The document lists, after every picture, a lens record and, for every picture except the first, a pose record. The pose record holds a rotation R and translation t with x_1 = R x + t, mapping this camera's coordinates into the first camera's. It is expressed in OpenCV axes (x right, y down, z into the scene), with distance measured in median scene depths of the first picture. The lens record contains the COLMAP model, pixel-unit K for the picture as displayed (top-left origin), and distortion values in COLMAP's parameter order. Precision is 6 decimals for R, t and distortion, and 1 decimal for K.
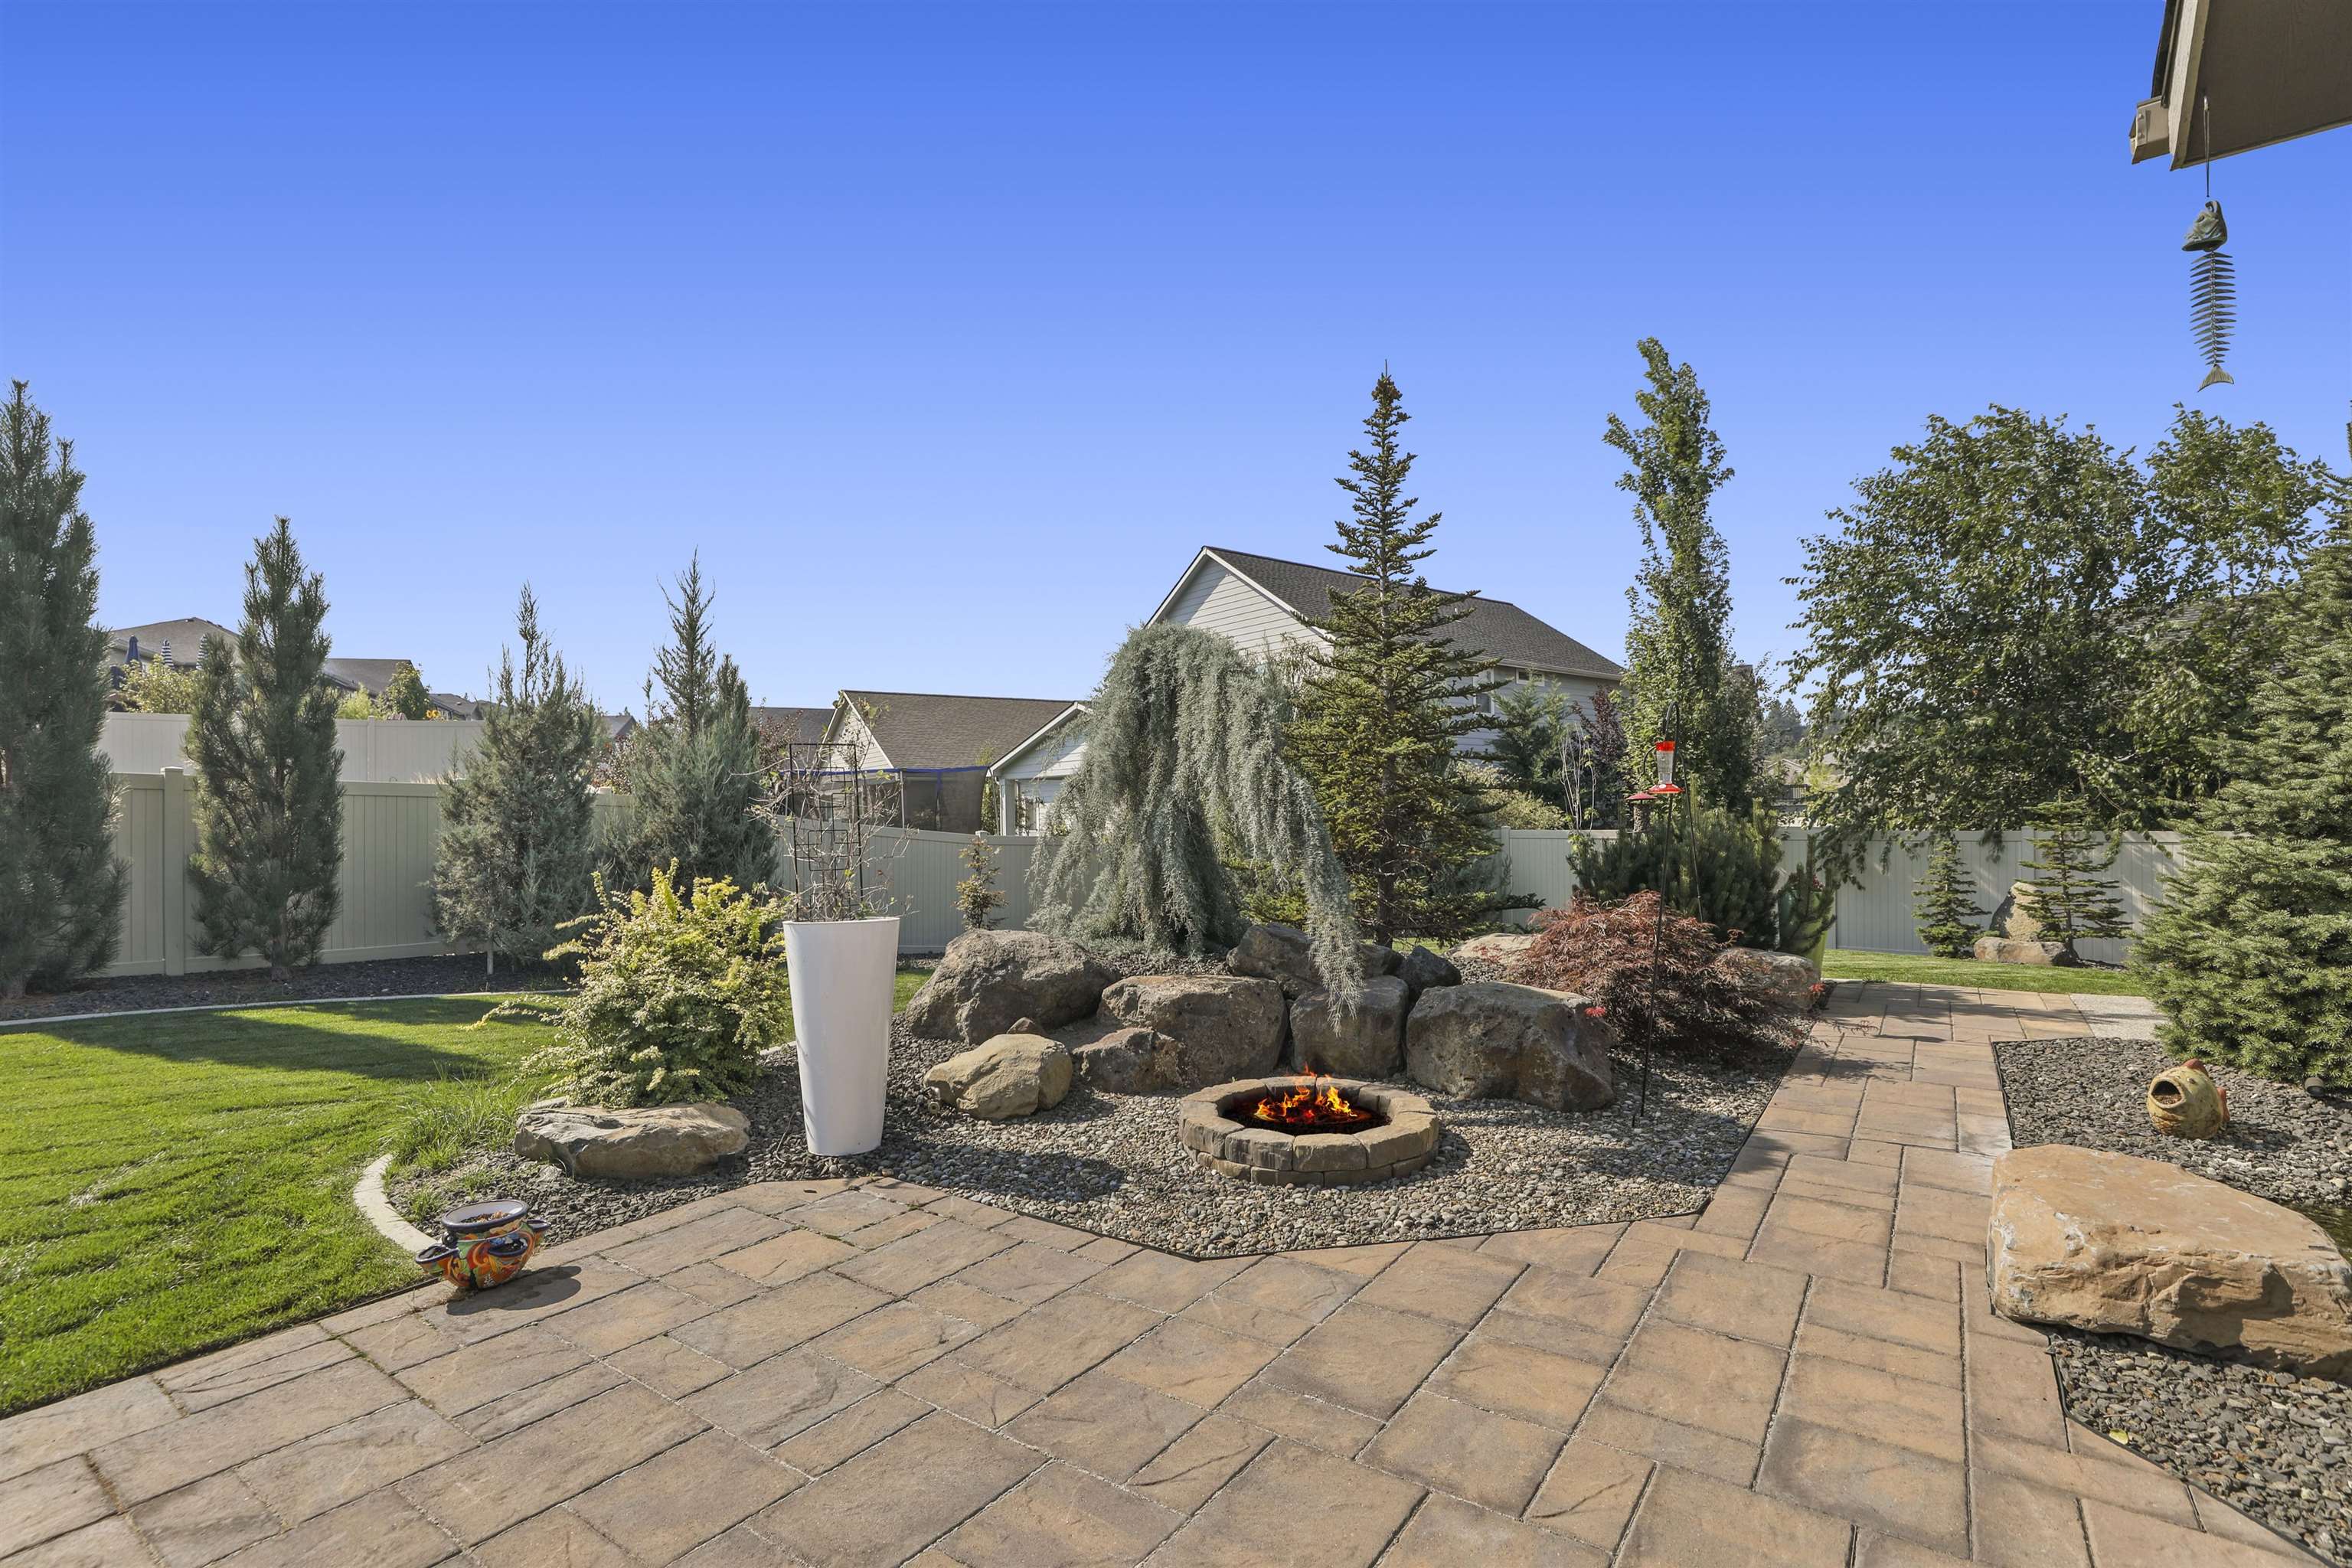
lens RADIAL K [[1091.5, 0, 1163.1], [0, 1091.5, 785.2], [0, 0, 1]] dist [-0.018535, 0.007694]
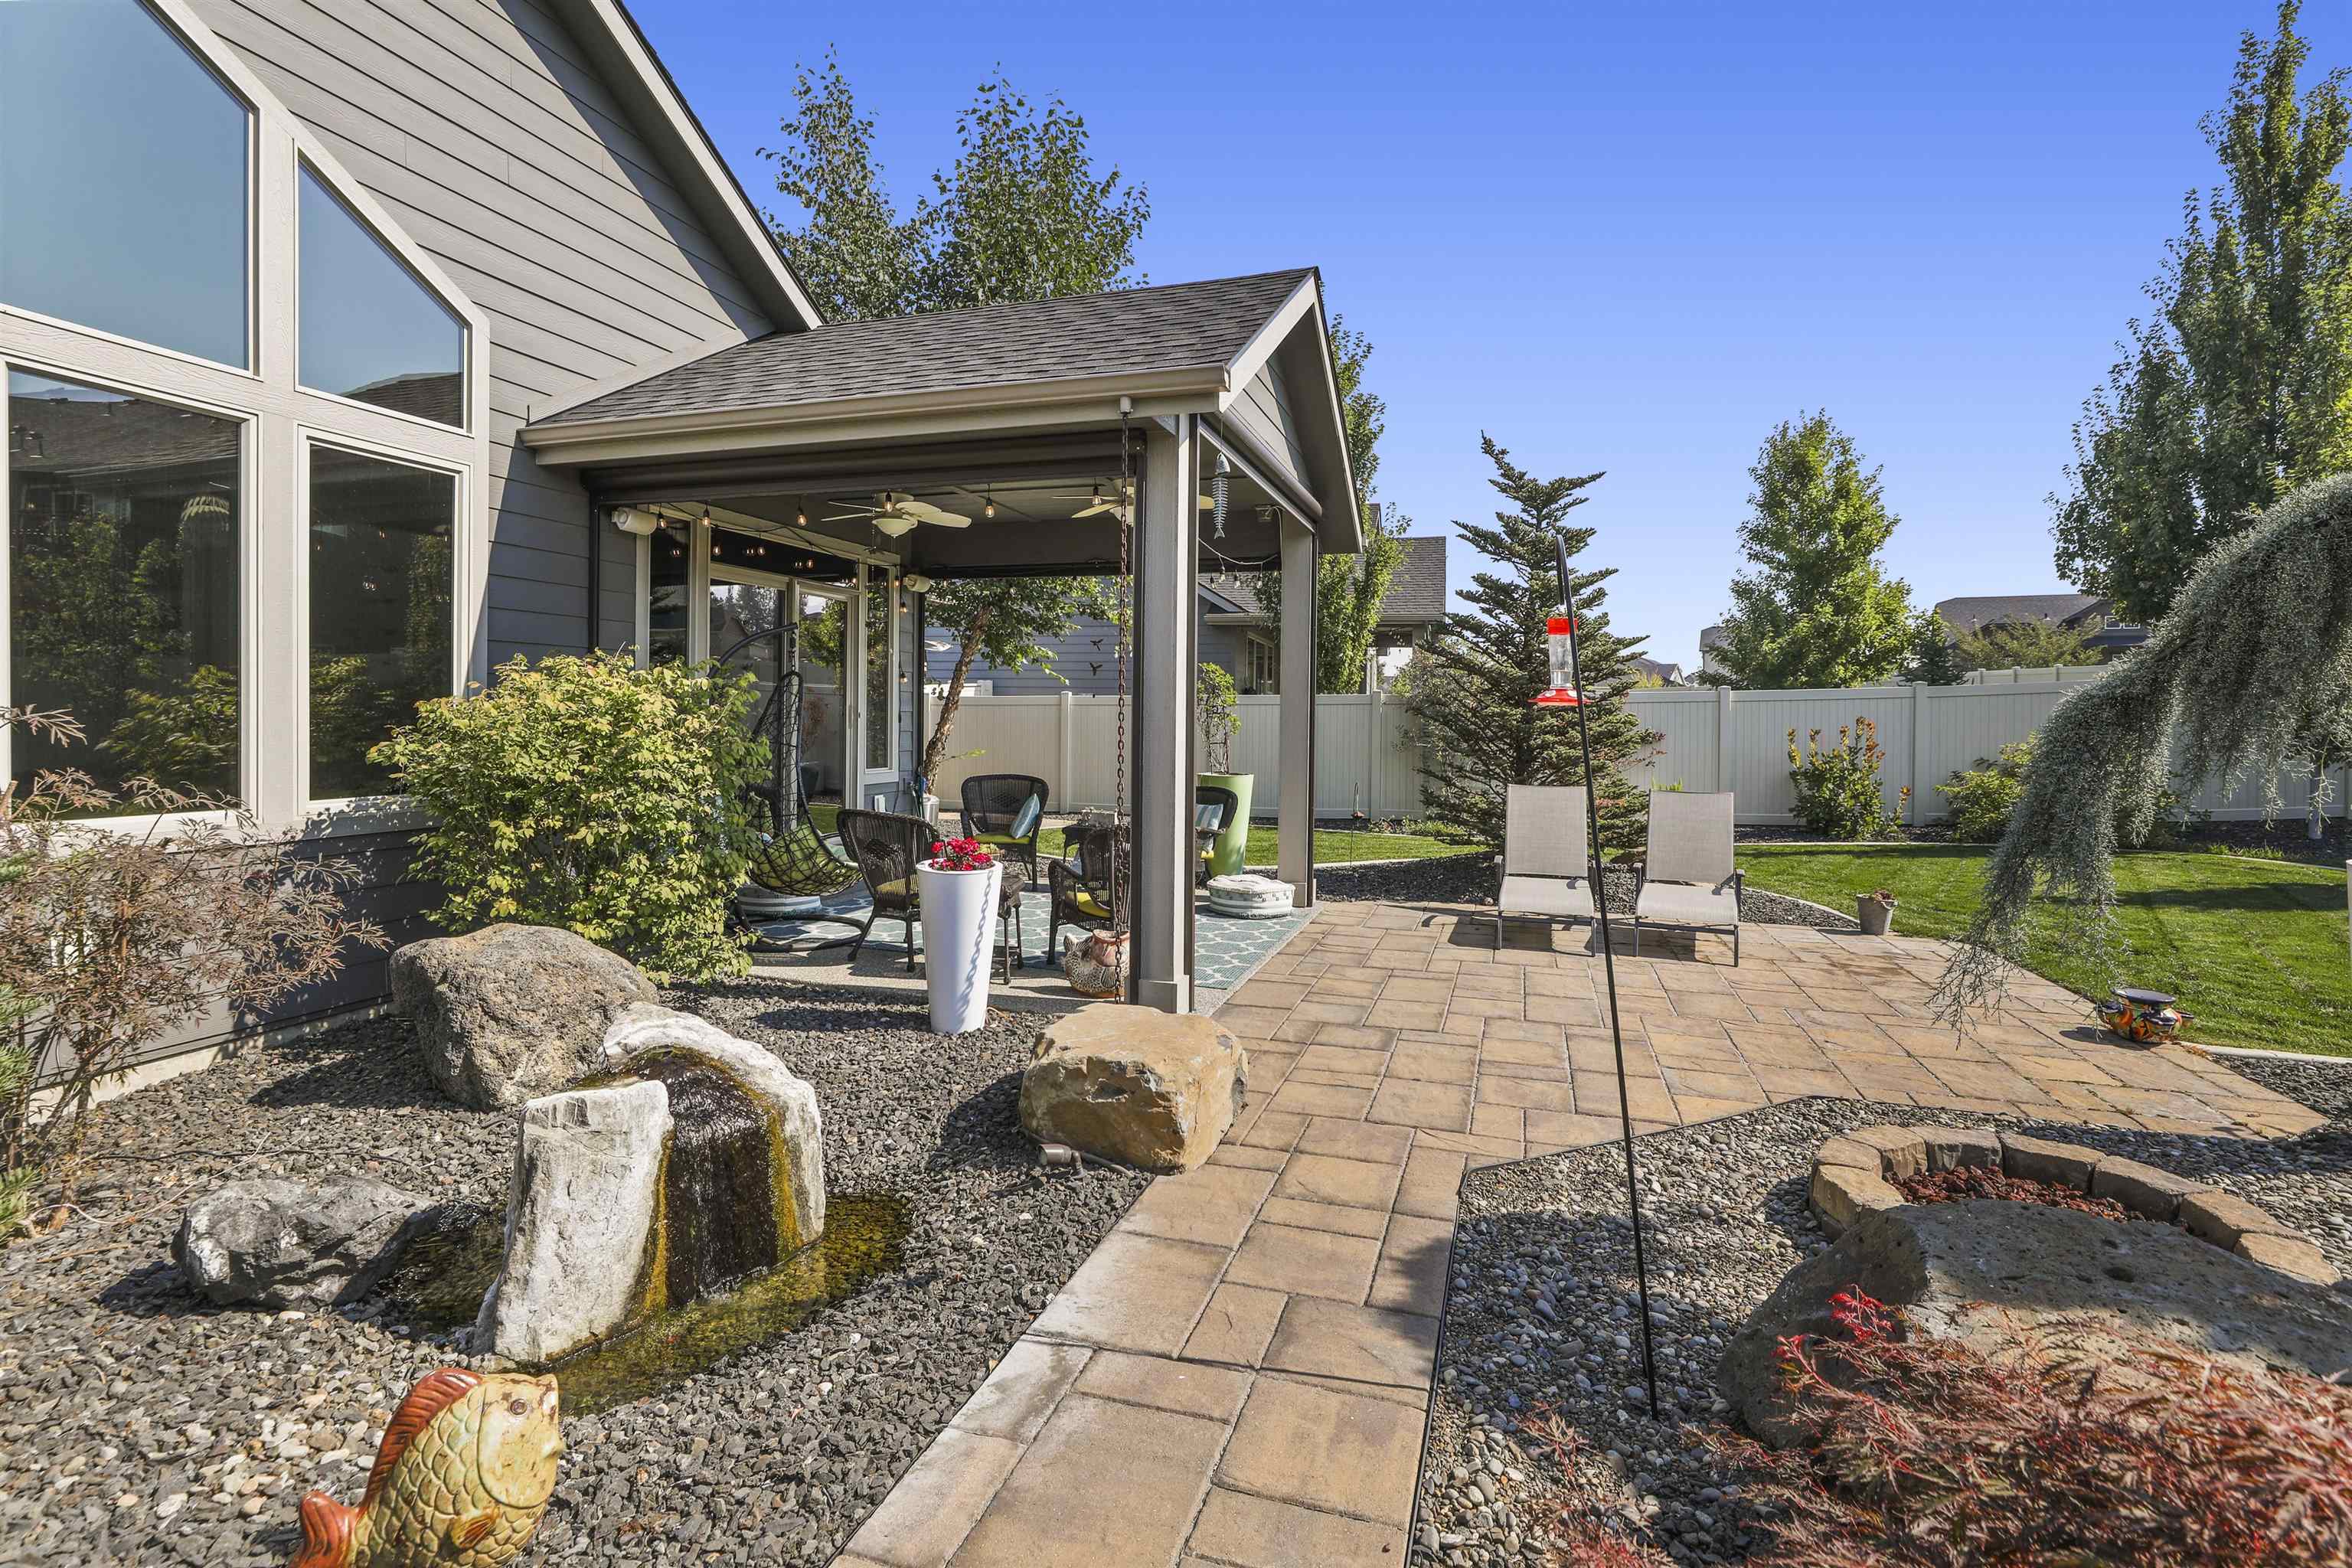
lens RADIAL K [[1099.7, 0, 1158.9], [0, 1099.7, 766.6], [0, 0, 1]] dist [-0.009023, -0.000006]
pose [[-0.951399, 0.010200, -0.307793, 0.610783], [0.003636, 0.999754, 0.021892, 0.018130], [0.307941, 0.019709, -0.951201, 1.069928]]
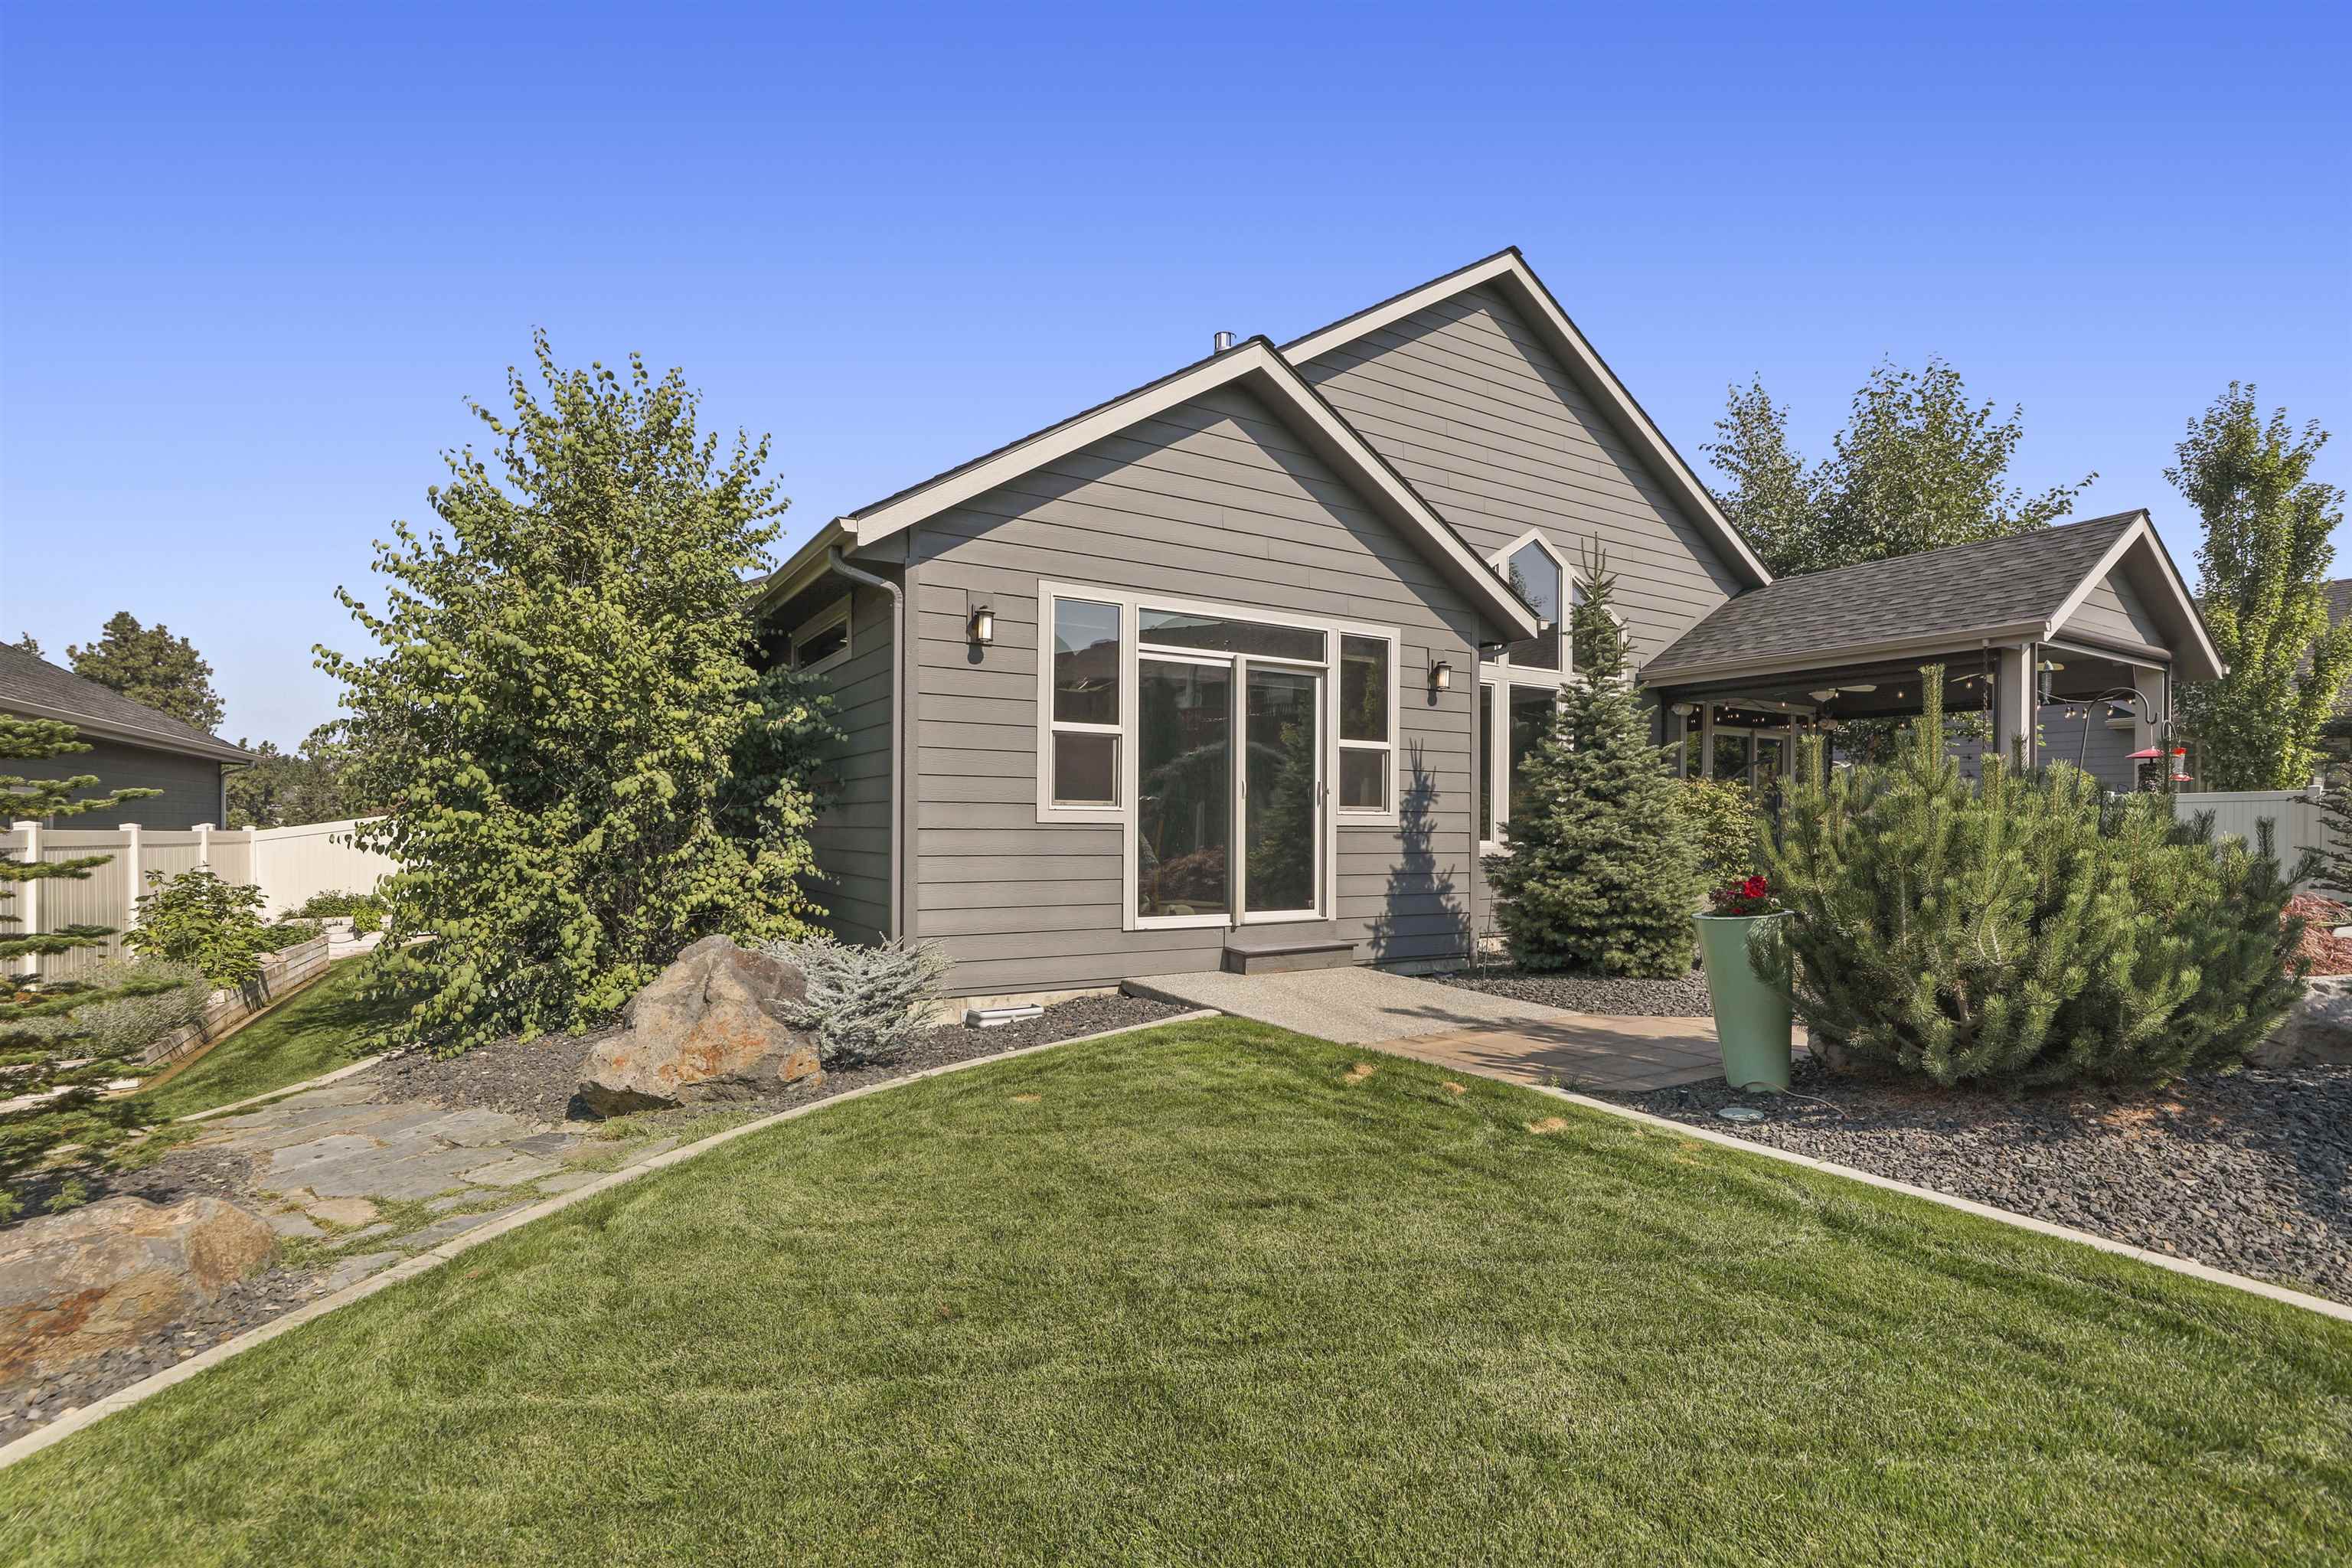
lens RADIAL K [[1082.1, 0, 1187.3], [0, 1082.1, 823.5], [0, 0, 1]] dist [-0.002904, 0.000505]
pose [[-0.929026, -0.000763, 0.370013, 0.867892], [-0.012353, 0.999504, -0.028954, 0.089873], [-0.369808, -0.031470, -0.928575, 2.122852]]
